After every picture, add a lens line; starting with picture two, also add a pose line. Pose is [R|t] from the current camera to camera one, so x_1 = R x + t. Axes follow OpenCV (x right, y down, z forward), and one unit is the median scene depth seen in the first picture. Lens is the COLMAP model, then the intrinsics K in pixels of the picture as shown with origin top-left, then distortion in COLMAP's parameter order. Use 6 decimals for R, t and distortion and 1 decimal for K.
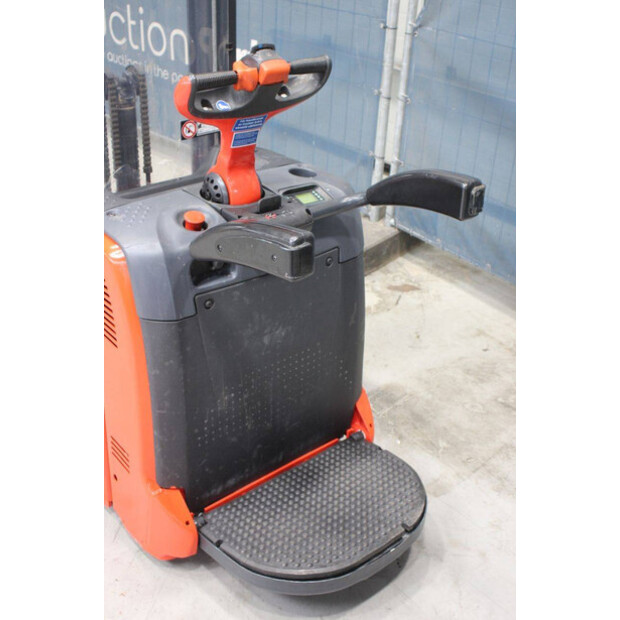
lens RADIAL K [[835.8, 0, 305.6], [0, 835.8, 314.6], [0, 0, 1]] dist [0.059465, 0.000000]
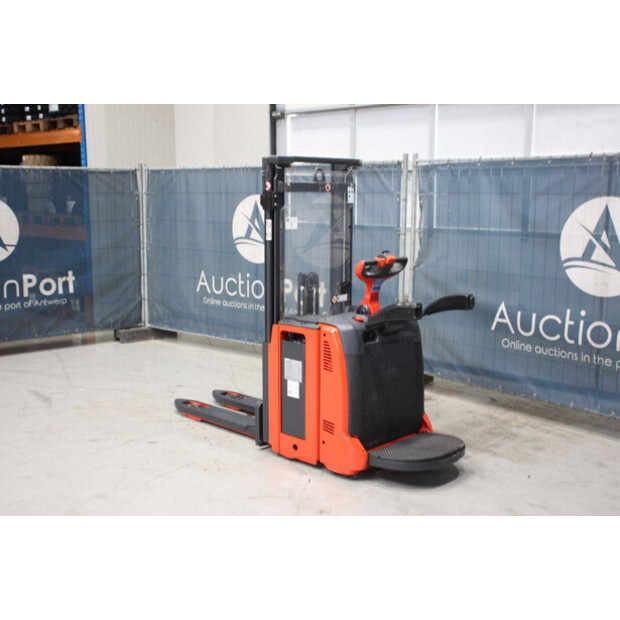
lens RADIAL K [[764.5, 0, 315.0], [0, 764.5, 310.5], [0, 0, 1]] dist [0.014317, 0.000000]
pose [[0.995611, -0.047853, 0.080435, -0.405544], [0.072782, 0.936172, -0.343925, 0.573940], [-0.058843, 0.348270, 0.935546, -1.015925]]
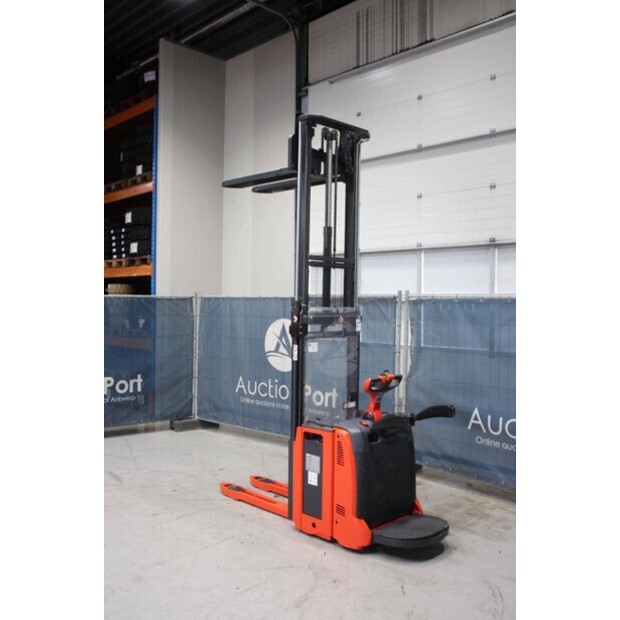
lens RADIAL K [[603.5, 0, 313.3], [0, 603.5, 308.0], [0, 0, 1]] dist [-0.069725, 0.000000]
pose [[0.997497, -0.025395, 0.065986, -0.427129], [0.054046, 0.875584, -0.480032, 0.531579], [-0.045586, 0.482397, 0.874766, -1.083036]]
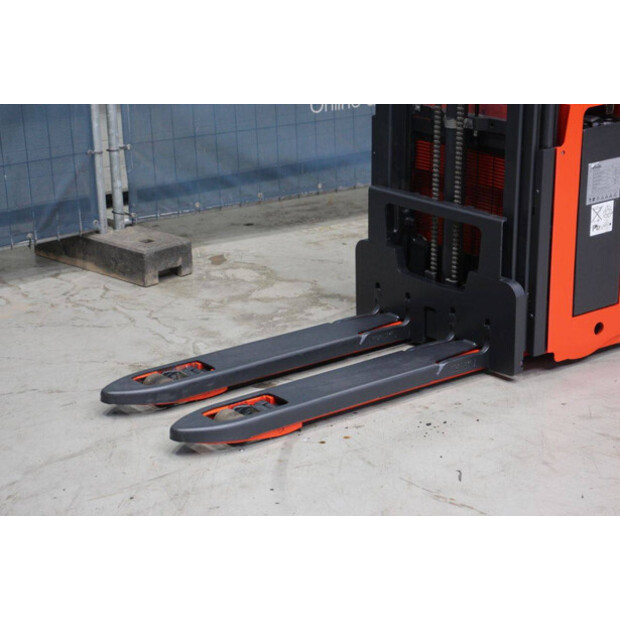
lens RADIAL K [[1460.8, 0, 312.6], [0, 1460.8, 311.9], [0, 0, 1]] dist [0.376887, 0.000000]
pose [[0.051917, -0.342864, 0.937949, -2.333729], [0.497073, 0.823476, 0.273505, -0.620709], [-0.866154, 0.452030, 0.213181, 1.011231]]
